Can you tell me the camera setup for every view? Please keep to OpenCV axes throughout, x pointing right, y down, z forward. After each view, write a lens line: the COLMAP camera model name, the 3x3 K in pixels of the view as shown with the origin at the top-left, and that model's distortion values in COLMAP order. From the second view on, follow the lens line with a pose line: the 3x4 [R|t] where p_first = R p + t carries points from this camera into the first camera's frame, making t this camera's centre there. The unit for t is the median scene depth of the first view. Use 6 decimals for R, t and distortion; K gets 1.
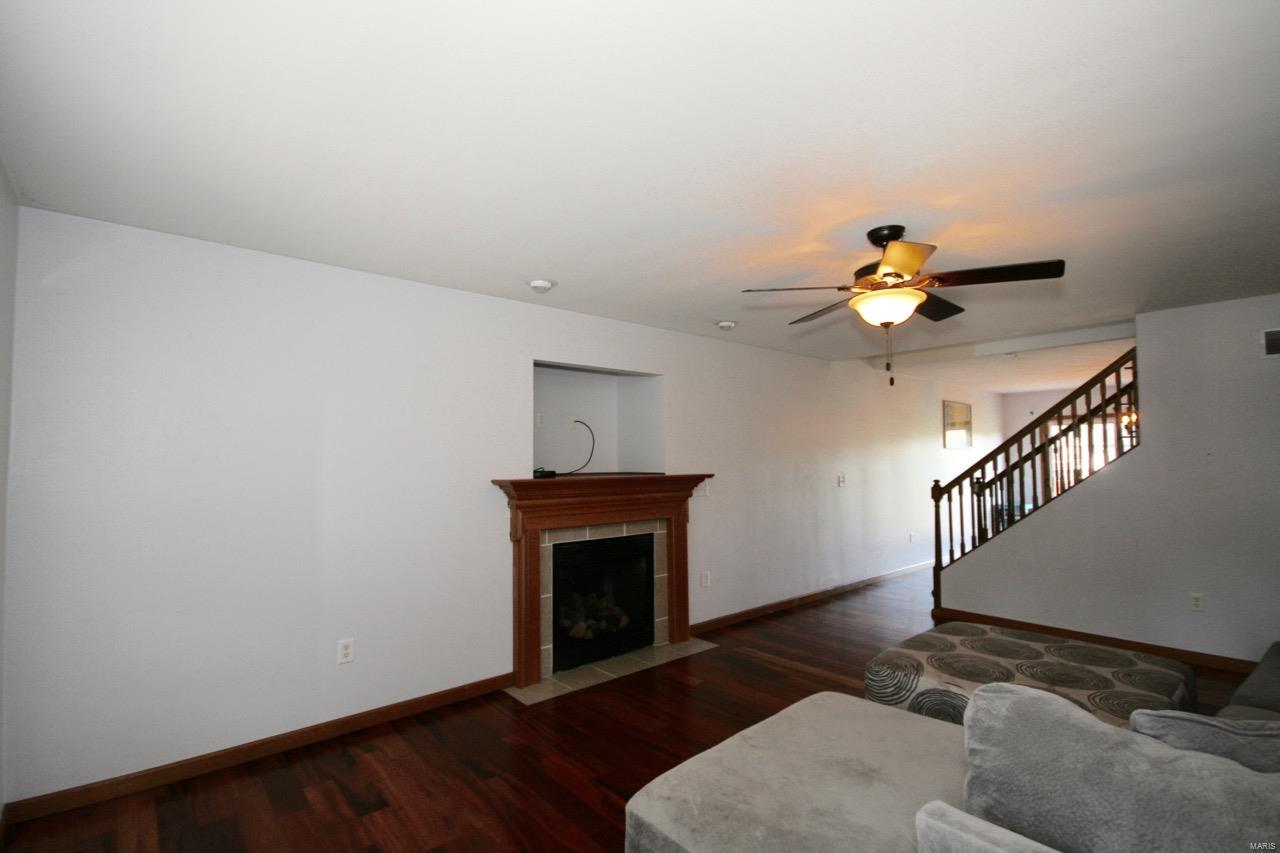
lens RADIAL K [[581.7, 0, 638.6], [0, 581.7, 440.8], [0, 0, 1]] dist [0.001097, 0.000092]
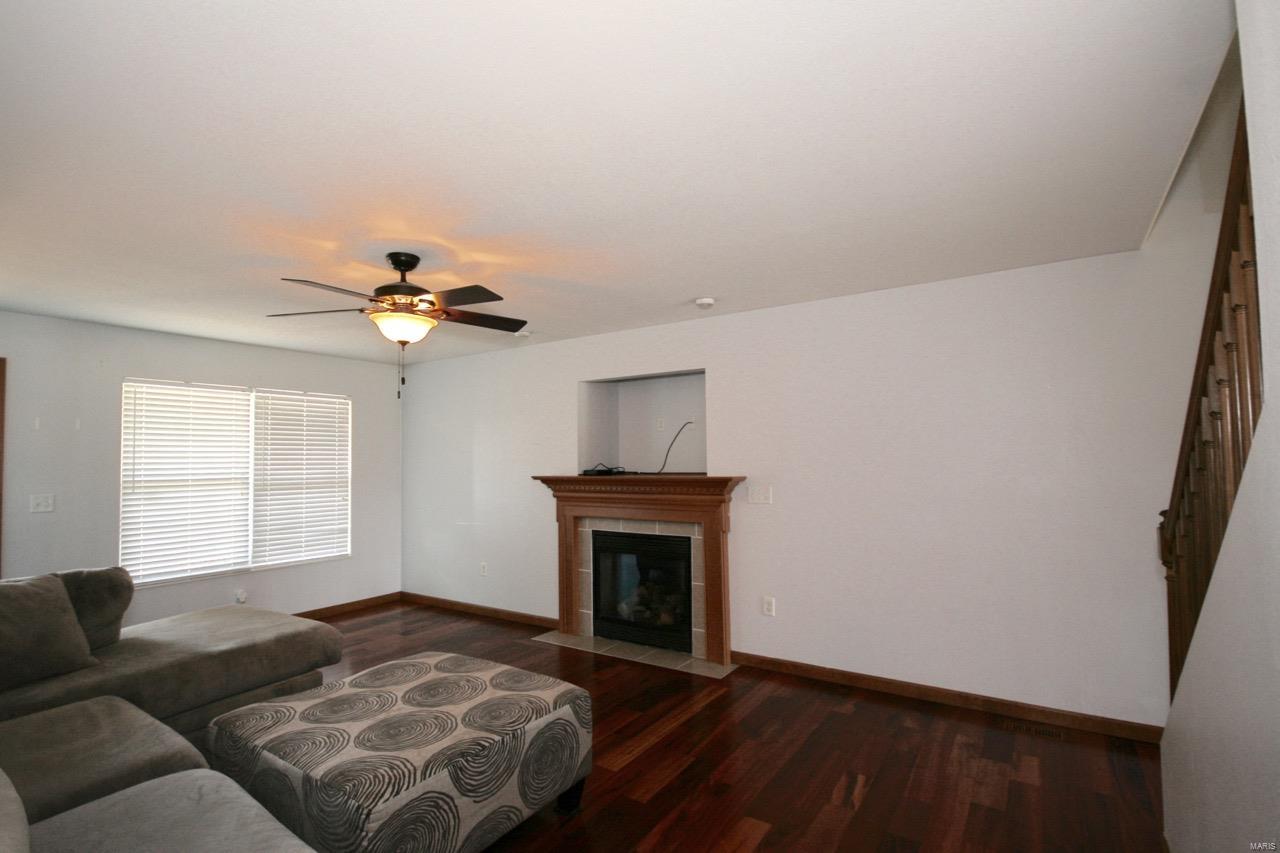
lens RADIAL K [[618.8, 0, 641.3], [0, 618.8, 435.7], [0, 0, 1]] dist [0.000937, 0.000421]
pose [[0.262773, -0.036754, -0.964157, 1.029539], [0.043990, 0.998691, -0.026082, 0.016926], [0.963854, -0.035559, 0.264046, 0.689652]]
